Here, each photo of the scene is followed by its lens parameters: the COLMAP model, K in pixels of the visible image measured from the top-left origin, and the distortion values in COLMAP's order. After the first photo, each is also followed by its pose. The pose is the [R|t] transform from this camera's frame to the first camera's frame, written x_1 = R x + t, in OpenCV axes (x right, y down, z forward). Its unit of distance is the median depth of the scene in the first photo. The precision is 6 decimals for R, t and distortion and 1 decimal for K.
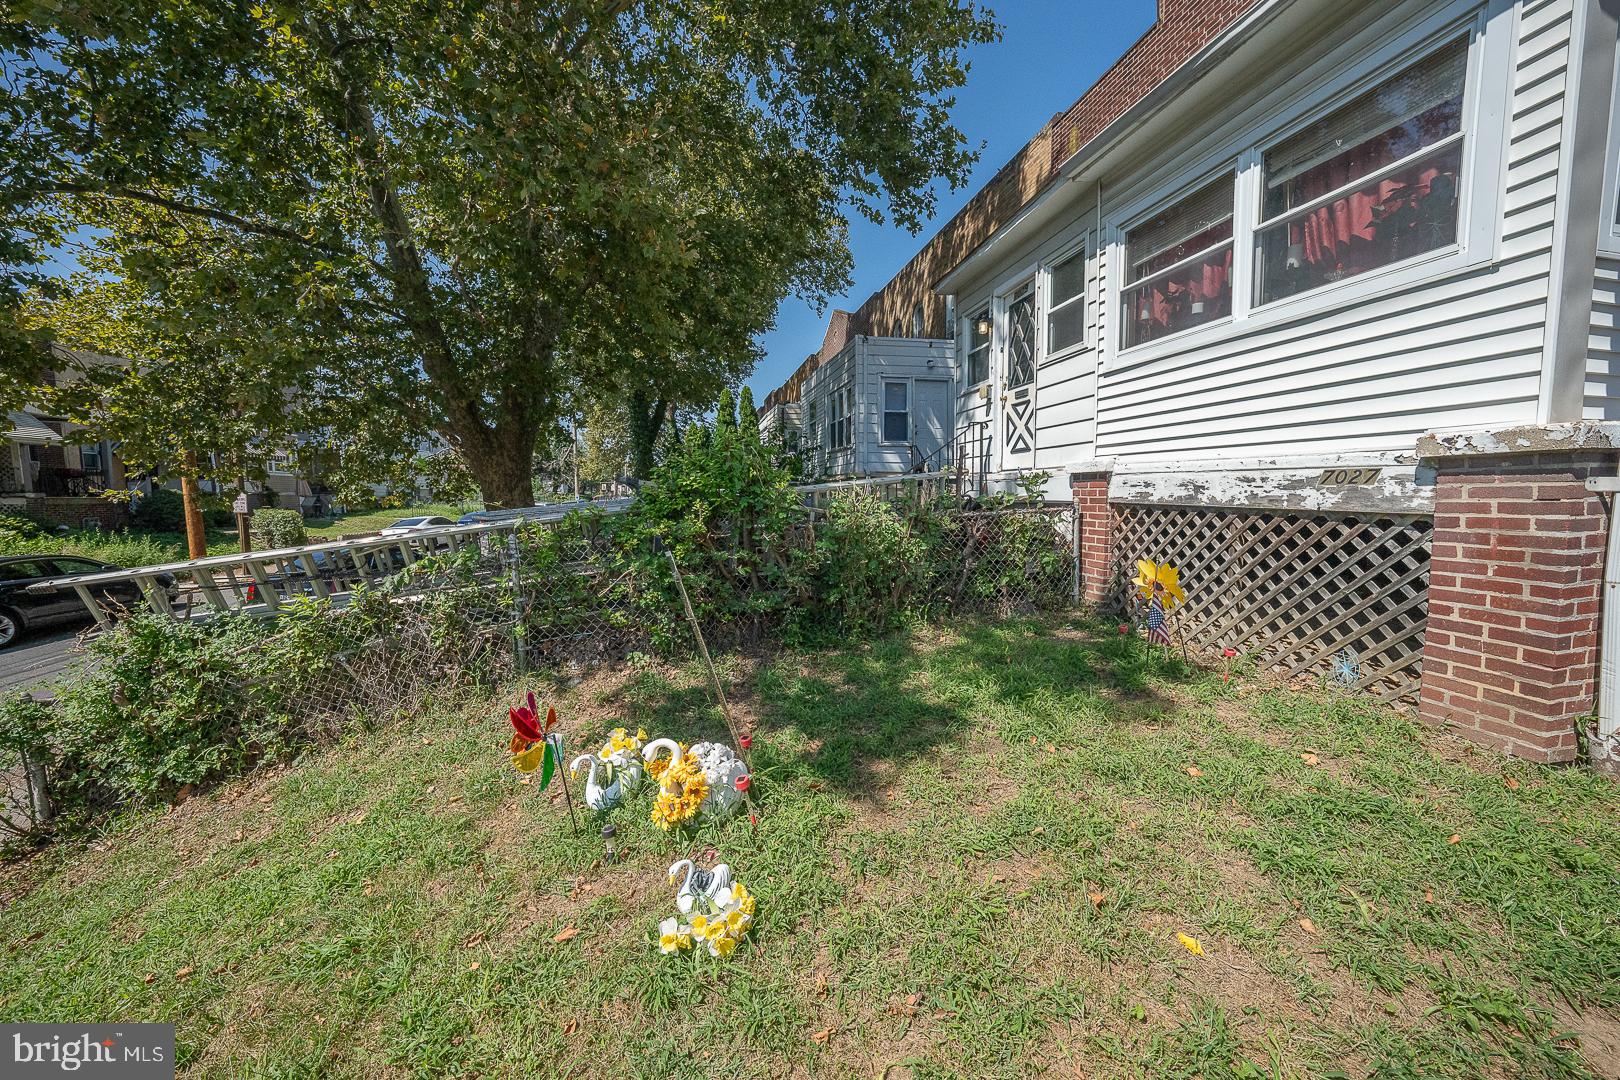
lens RADIAL K [[556.7, 0, 810.4], [0, 556.7, 536.8], [0, 0, 1]] dist [-0.030412, 0.006675]
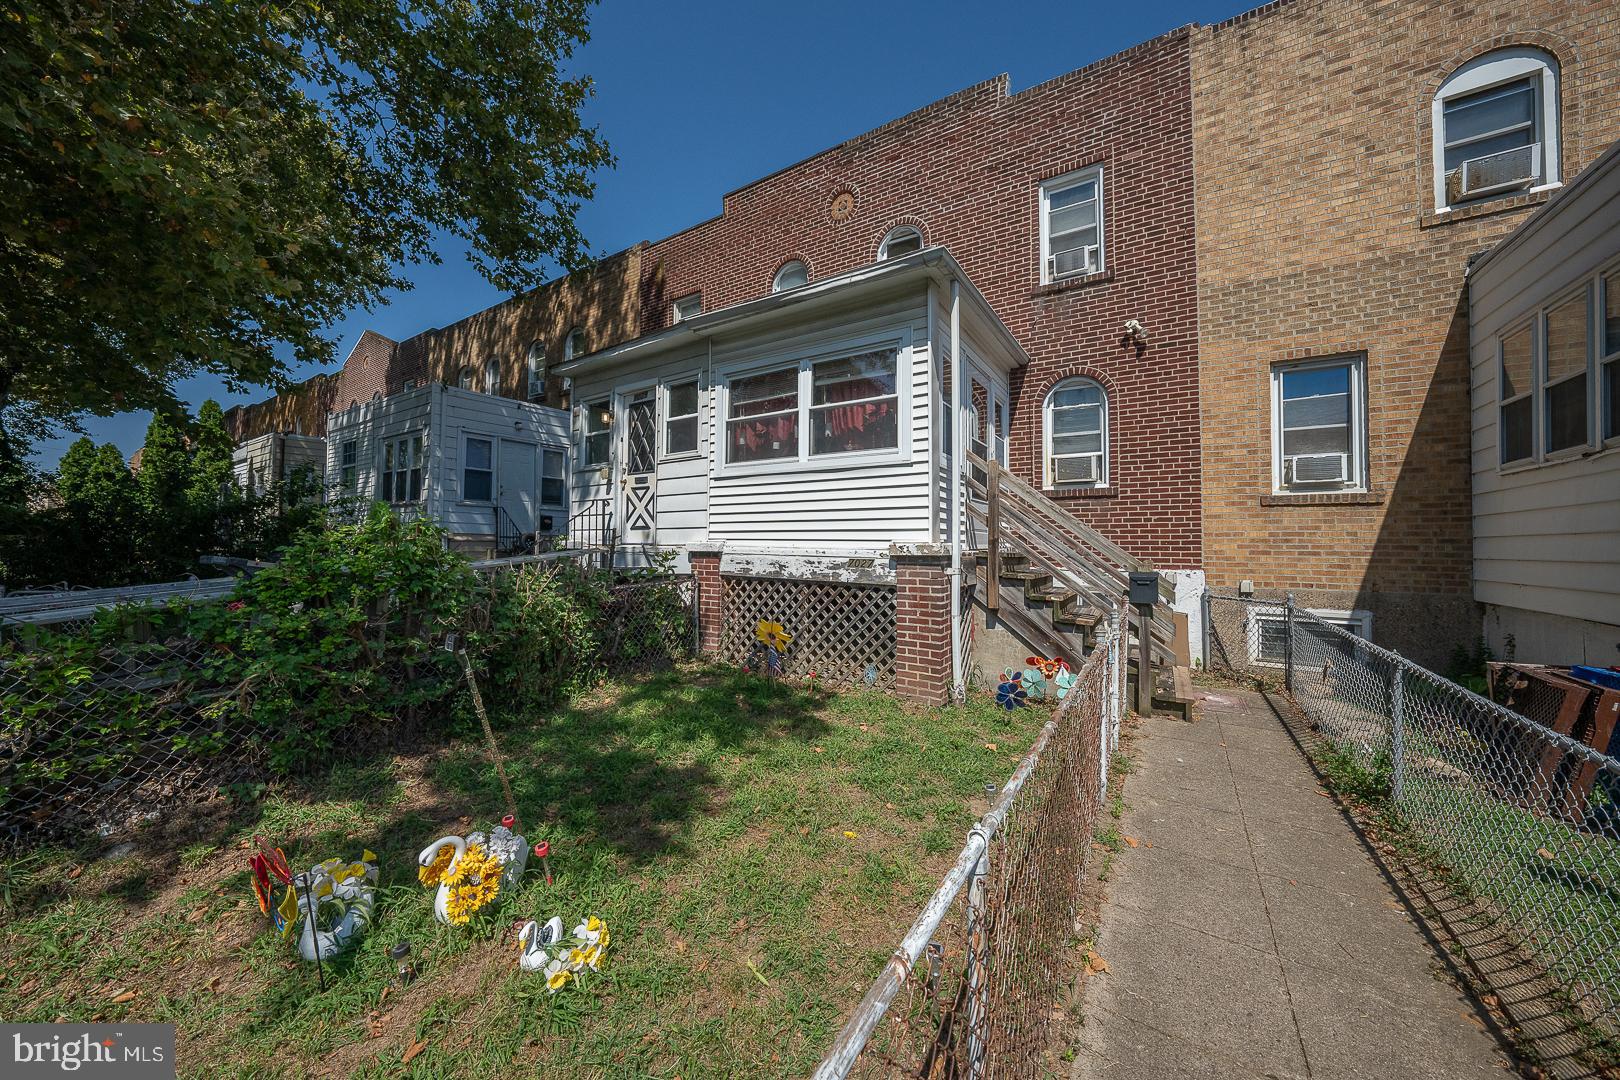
lens RADIAL K [[556.7, 0, 810.4], [0, 556.7, 536.8], [0, 0, 1]] dist [-0.030412, 0.006675]
pose [[0.712221, 0.029461, 0.701337, -0.303882], [0.040146, 0.995774, -0.082598, -0.042625], [-0.700806, 0.086985, 0.708028, -0.129362]]
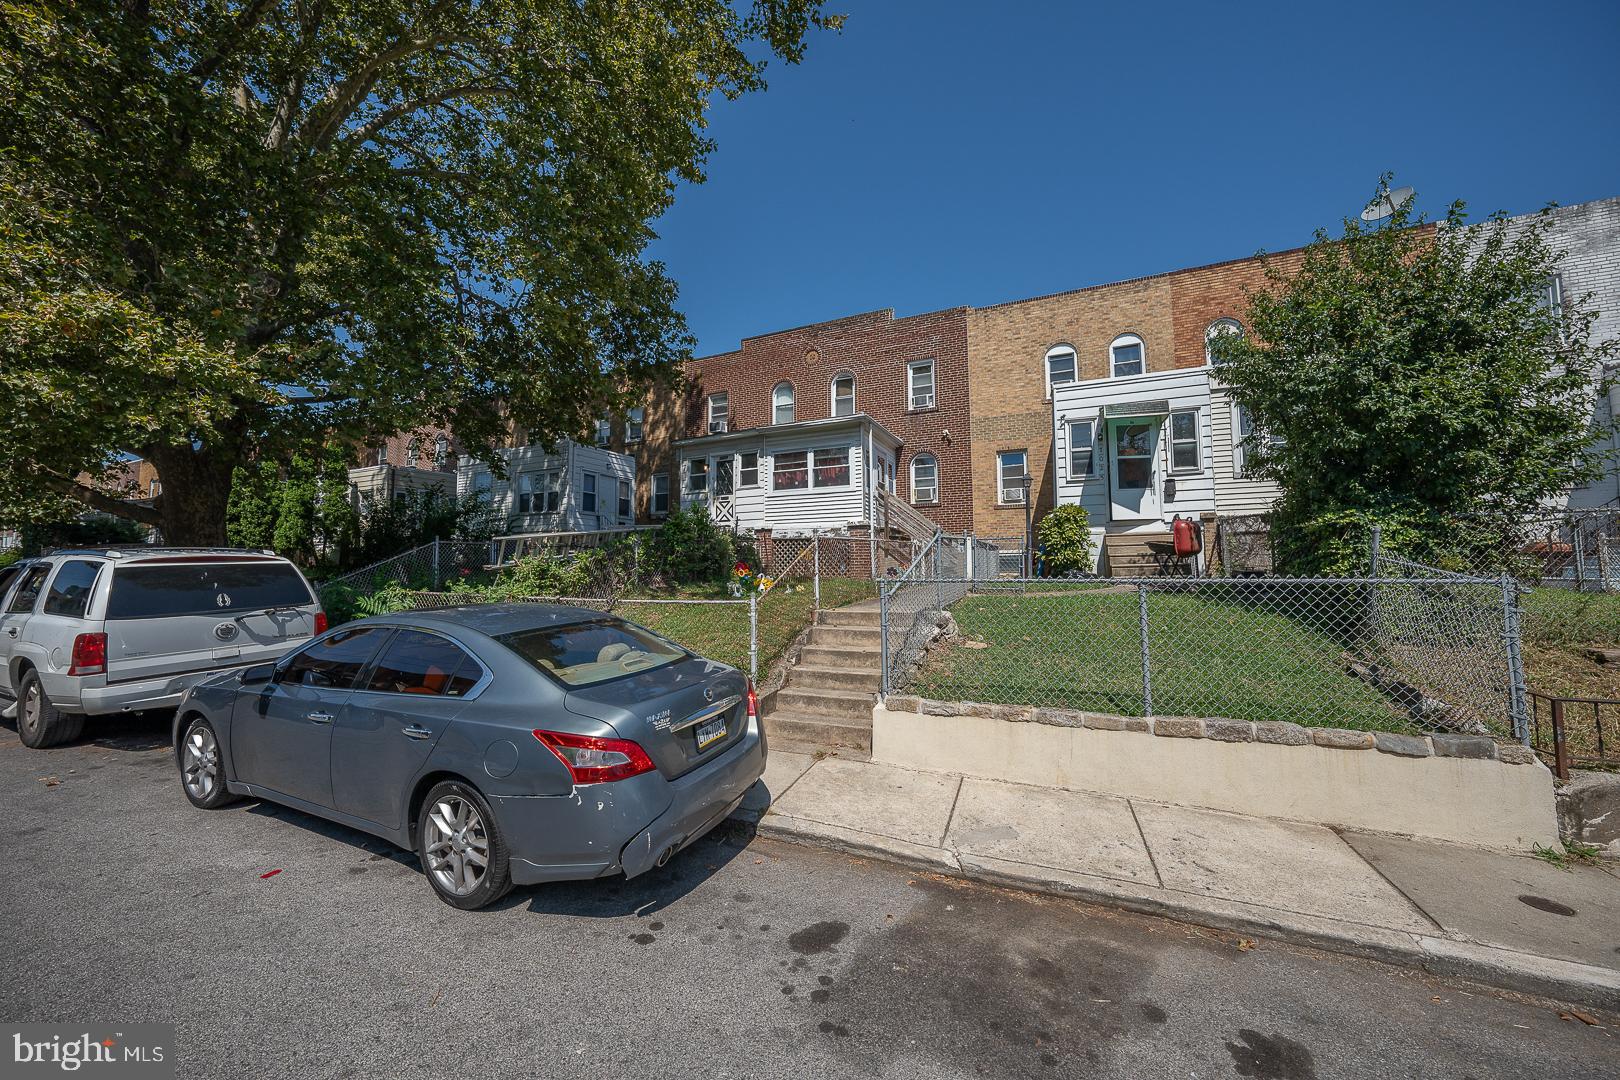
lens RADIAL K [[556.7, 0, 810.4], [0, 556.7, 536.8], [0, 0, 1]] dist [-0.030412, 0.006675]
pose [[0.604036, 0.061739, 0.794562, -2.174089], [0.062349, 0.990278, -0.124344, 0.392797], [-0.794514, 0.124648, 0.594314, -1.214826]]
